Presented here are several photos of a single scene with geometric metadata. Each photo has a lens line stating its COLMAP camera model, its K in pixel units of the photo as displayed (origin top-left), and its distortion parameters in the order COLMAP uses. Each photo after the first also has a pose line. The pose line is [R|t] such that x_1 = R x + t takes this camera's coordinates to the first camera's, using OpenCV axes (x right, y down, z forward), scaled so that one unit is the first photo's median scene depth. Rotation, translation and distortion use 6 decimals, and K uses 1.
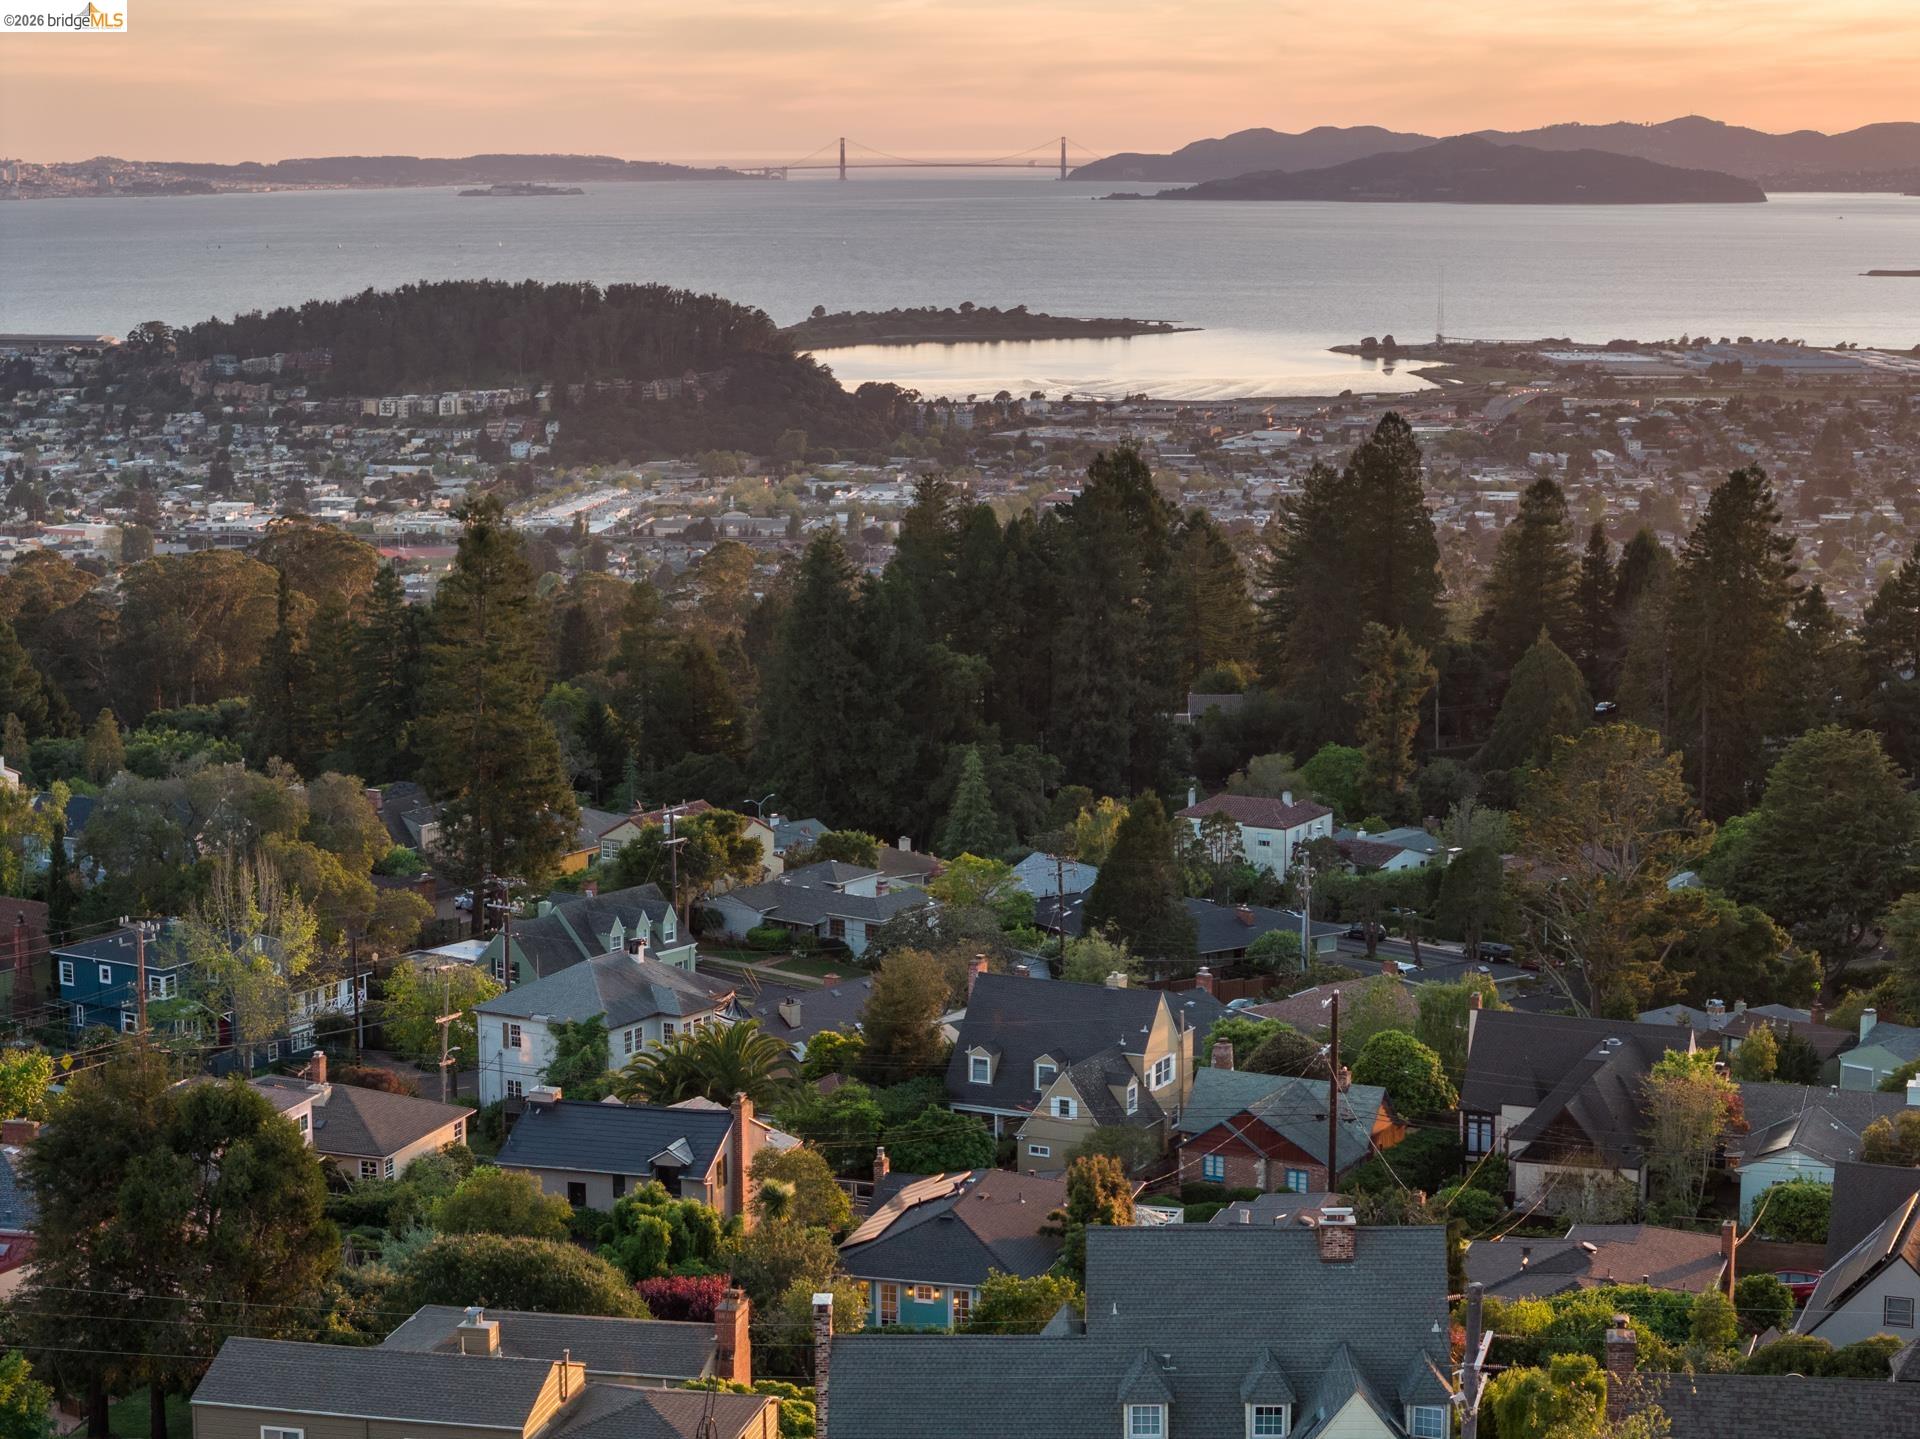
lens RADIAL K [[3846.9, 0, 960.0], [0, 3846.9, 719.5], [0, 0, 1]] dist [-0.171529, 0.178882]
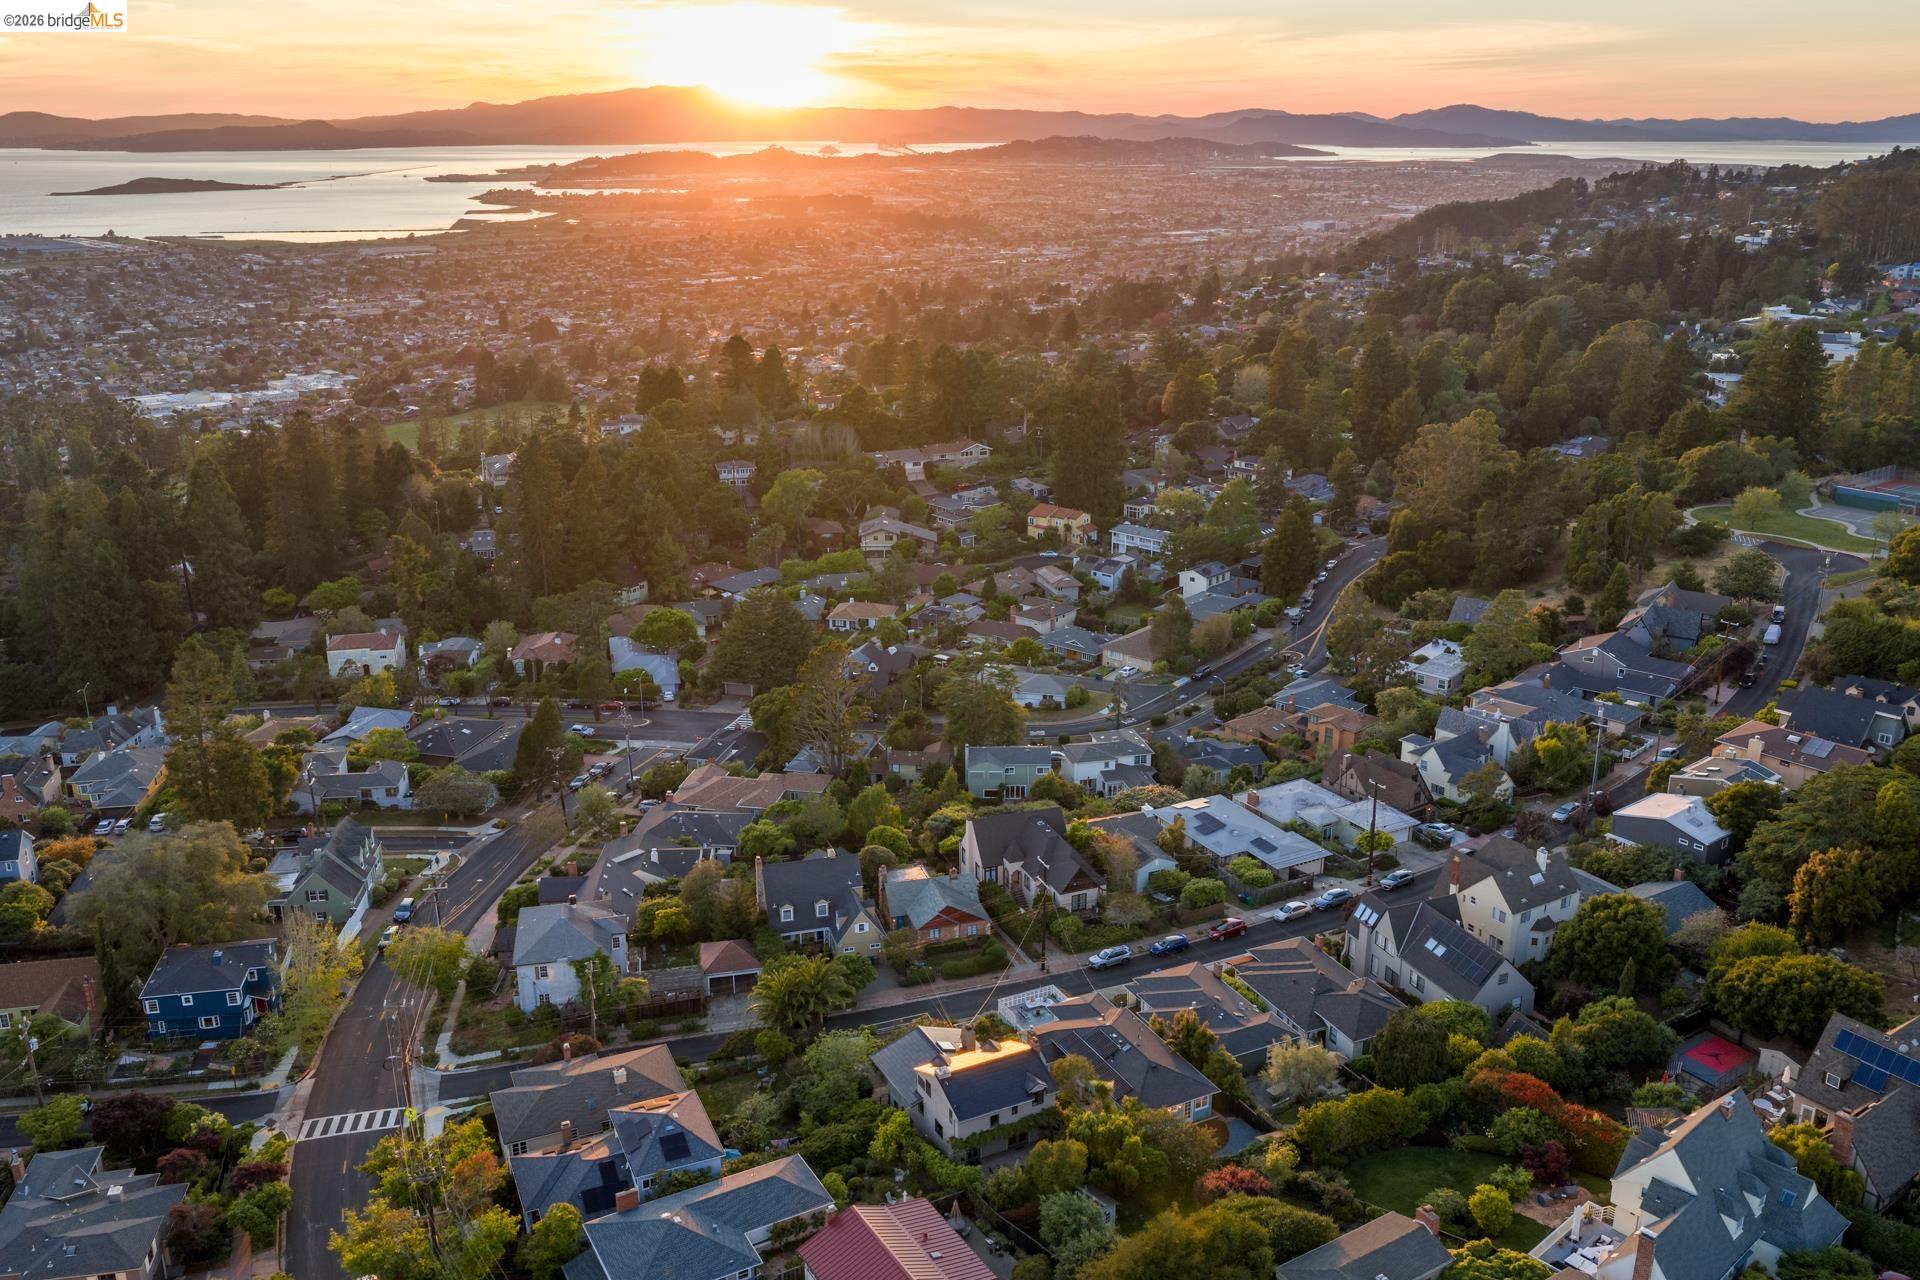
lens RADIAL K [[1576.9, 0, 974.4], [0, 1576.9, 638.2], [0, 0, 1]] dist [0.020745, -0.037502]
pose [[0.722809, -0.209341, 0.658577, -0.270871], [0.097276, 0.974345, 0.202950, -0.130036], [-0.684167, -0.082631, 0.724629, 0.200938]]
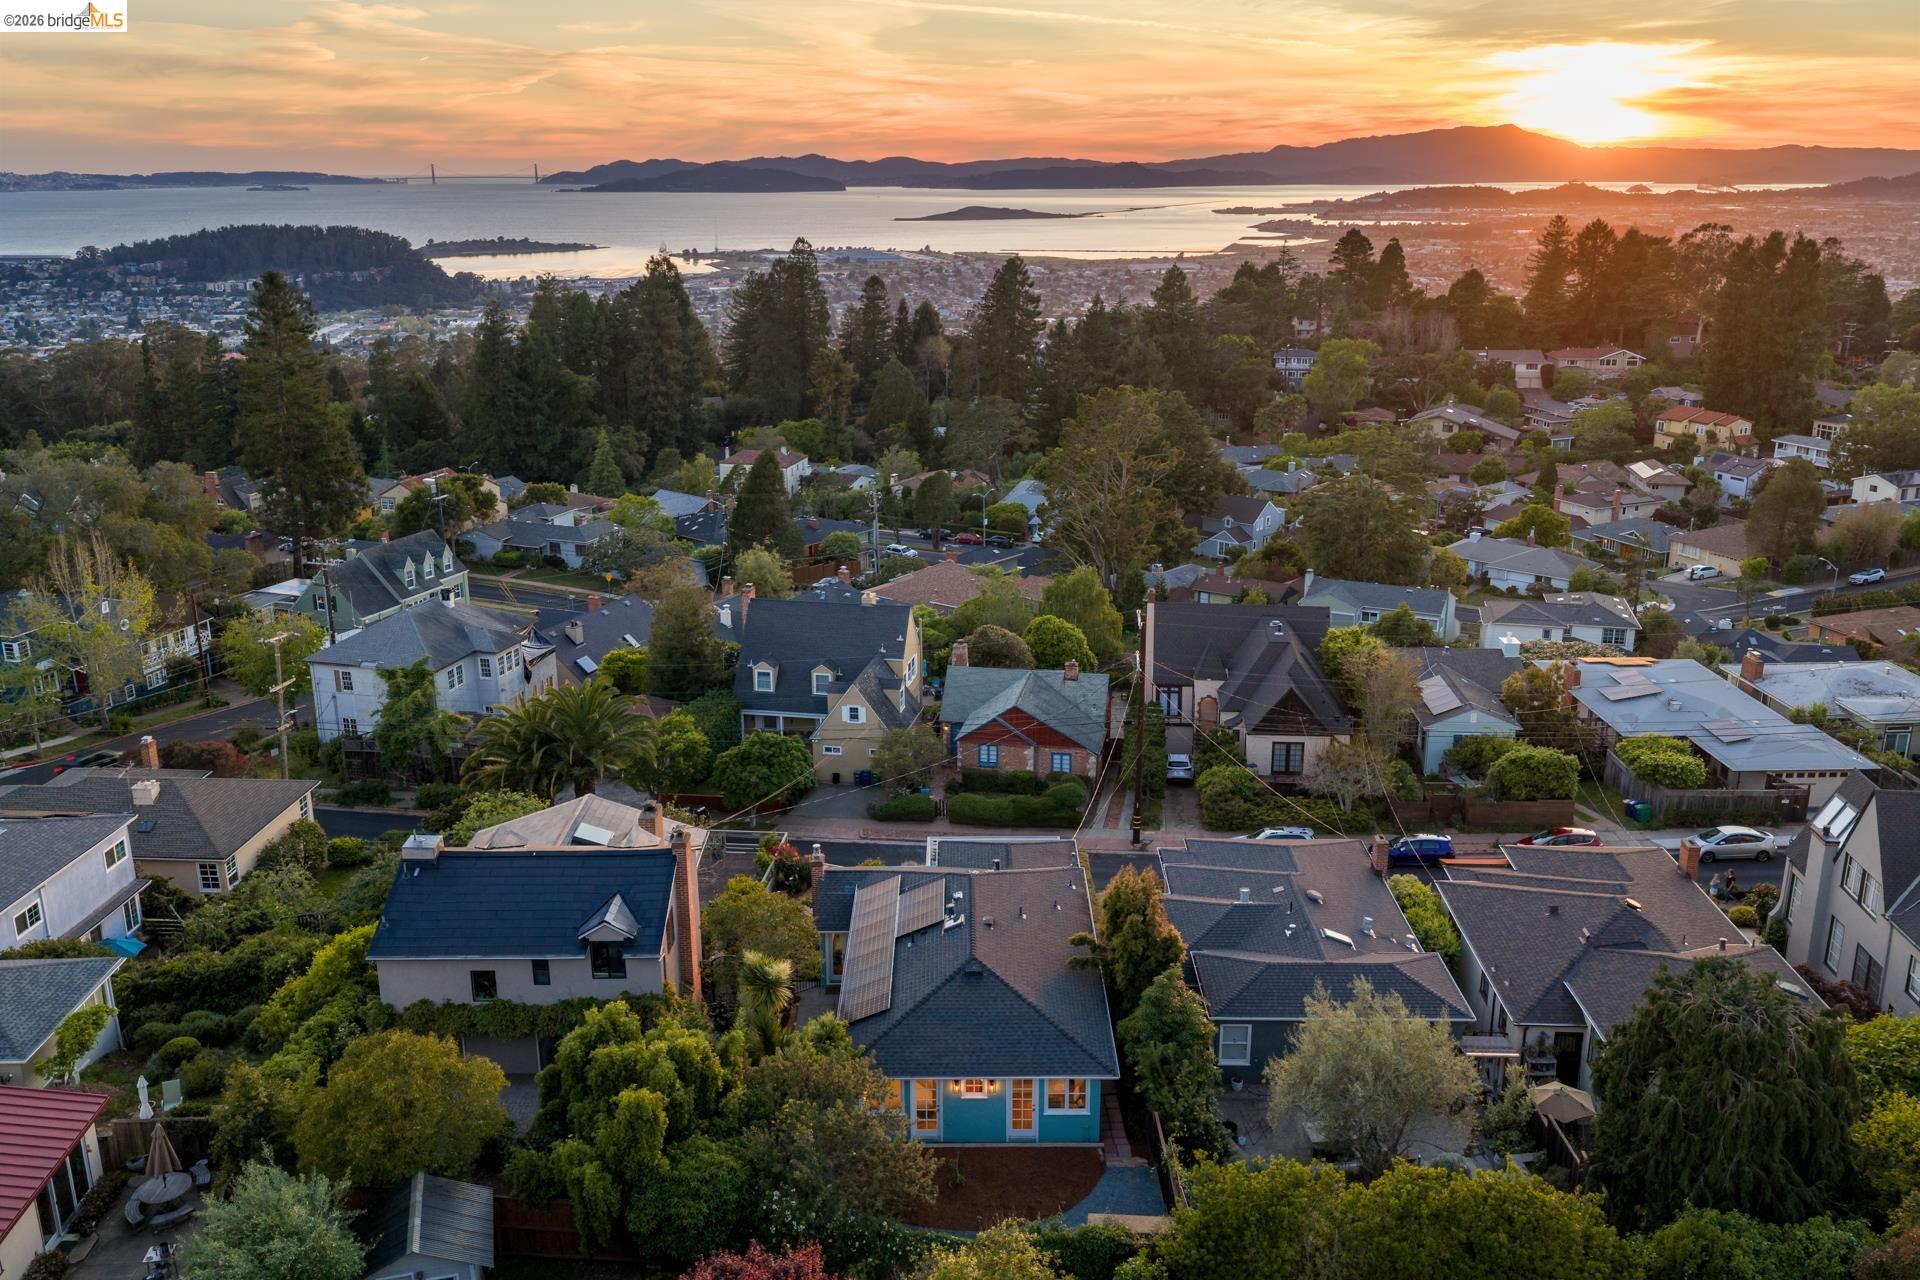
lens RADIAL K [[1576.9, 0, 974.4], [0, 1576.9, 638.2], [0, 0, 1]] dist [0.020745, -0.037502]
pose [[0.958870, -0.080631, 0.272153, -0.039463], [0.042108, 0.988603, 0.144537, 0.005448], [-0.280705, -0.127133, 0.951337, 0.309161]]
